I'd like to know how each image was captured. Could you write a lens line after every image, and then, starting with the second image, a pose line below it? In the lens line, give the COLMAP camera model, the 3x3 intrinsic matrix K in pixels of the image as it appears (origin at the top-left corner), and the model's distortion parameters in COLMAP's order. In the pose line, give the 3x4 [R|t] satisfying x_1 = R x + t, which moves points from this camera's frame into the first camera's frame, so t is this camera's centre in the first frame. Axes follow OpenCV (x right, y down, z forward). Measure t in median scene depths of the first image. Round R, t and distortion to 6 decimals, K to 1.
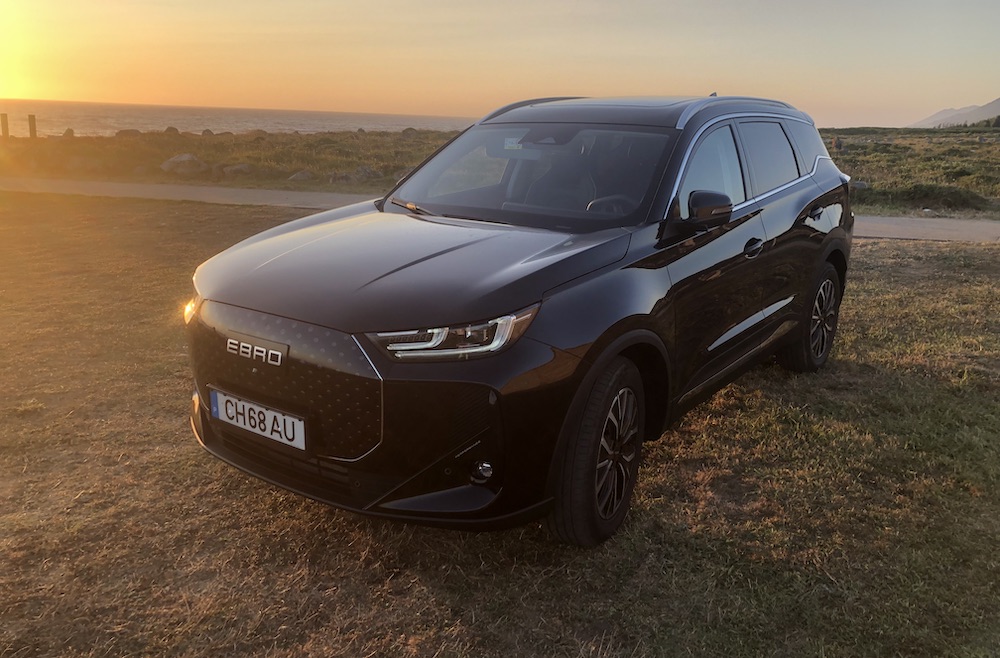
lens RADIAL K [[805.7, 0, 500.0], [0, 805.7, 329.0], [0, 0, 1]] dist [-0.000840, 0.003051]
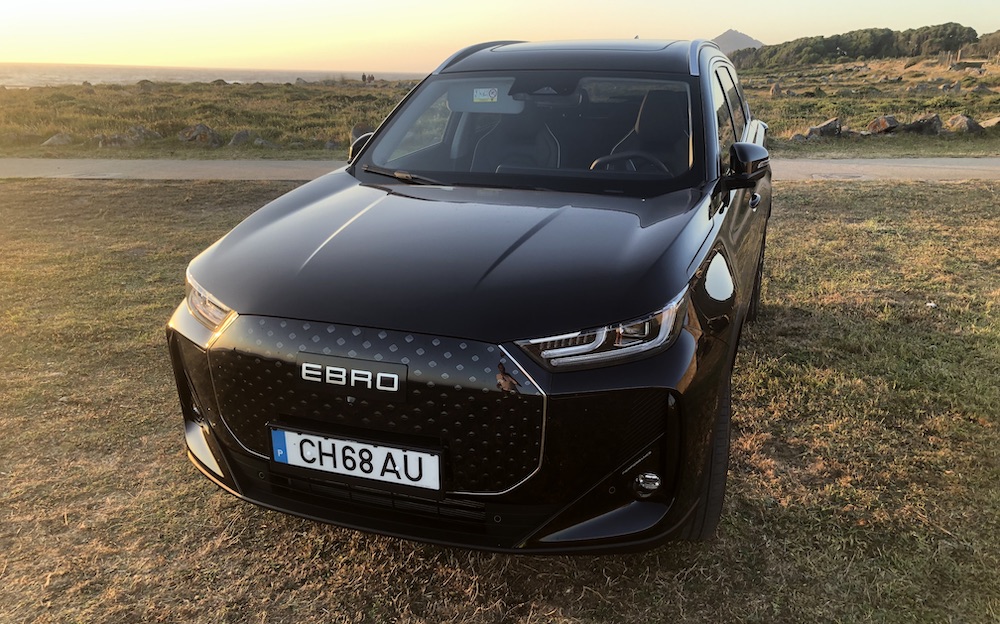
lens RADIAL K [[812.5, 0, 500.0], [0, 812.5, 358.0], [0, 0, 1]] dist [0.012012, -0.007416]
pose [[0.958172, -0.110001, 0.264210, -0.366027], [0.085965, 0.991175, 0.100908, -0.056888], [-0.272978, -0.073974, 0.959172, 0.191116]]
